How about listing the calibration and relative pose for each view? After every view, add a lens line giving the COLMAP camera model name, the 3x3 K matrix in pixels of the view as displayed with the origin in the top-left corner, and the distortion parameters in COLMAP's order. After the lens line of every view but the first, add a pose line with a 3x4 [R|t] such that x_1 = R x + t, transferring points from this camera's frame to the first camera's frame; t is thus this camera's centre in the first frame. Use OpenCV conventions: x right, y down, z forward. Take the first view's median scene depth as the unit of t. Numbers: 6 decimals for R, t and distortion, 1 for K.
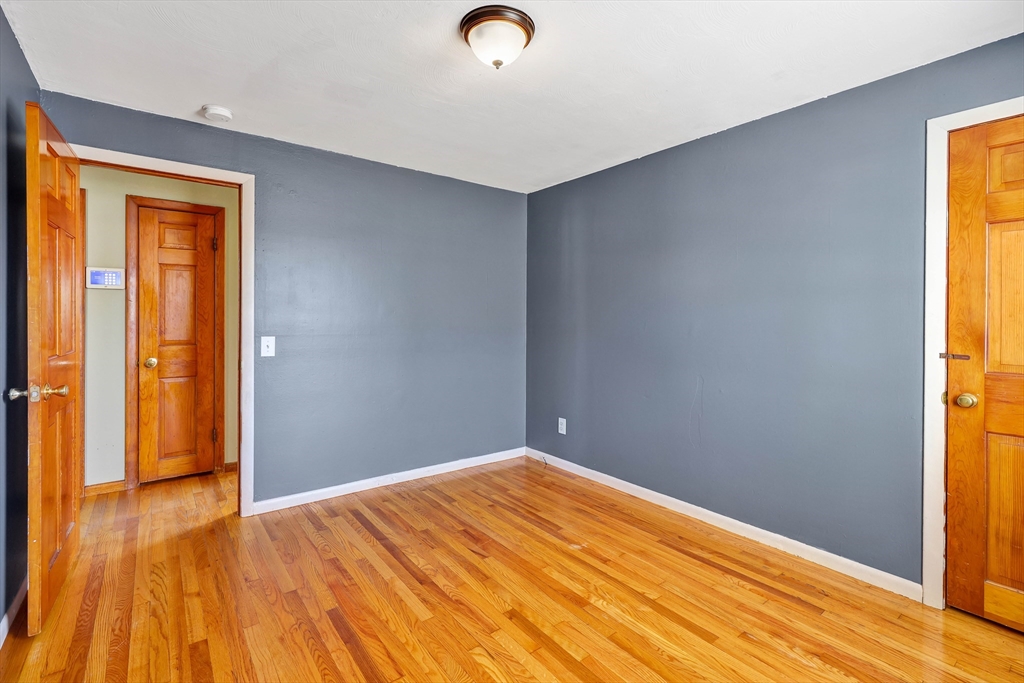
lens RADIAL K [[467.7, 0, 517.1], [0, 467.7, 320.4], [0, 0, 1]] dist [0.002427, 0.000449]
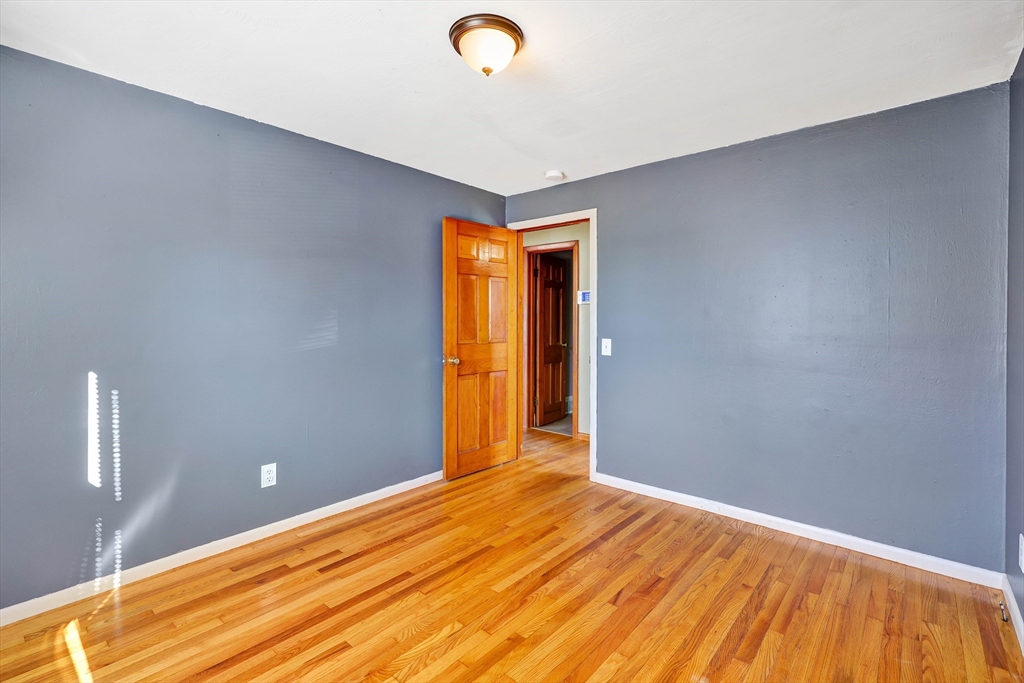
lens RADIAL K [[467.7, 0, 517.1], [0, 467.7, 320.4], [0, 0, 1]] dist [0.002427, 0.000449]
pose [[0.201907, -0.008414, -0.979369, 0.657074], [-0.006431, 0.999930, -0.009917, 0.001572], [0.979384, 0.008300, 0.201839, 0.585652]]
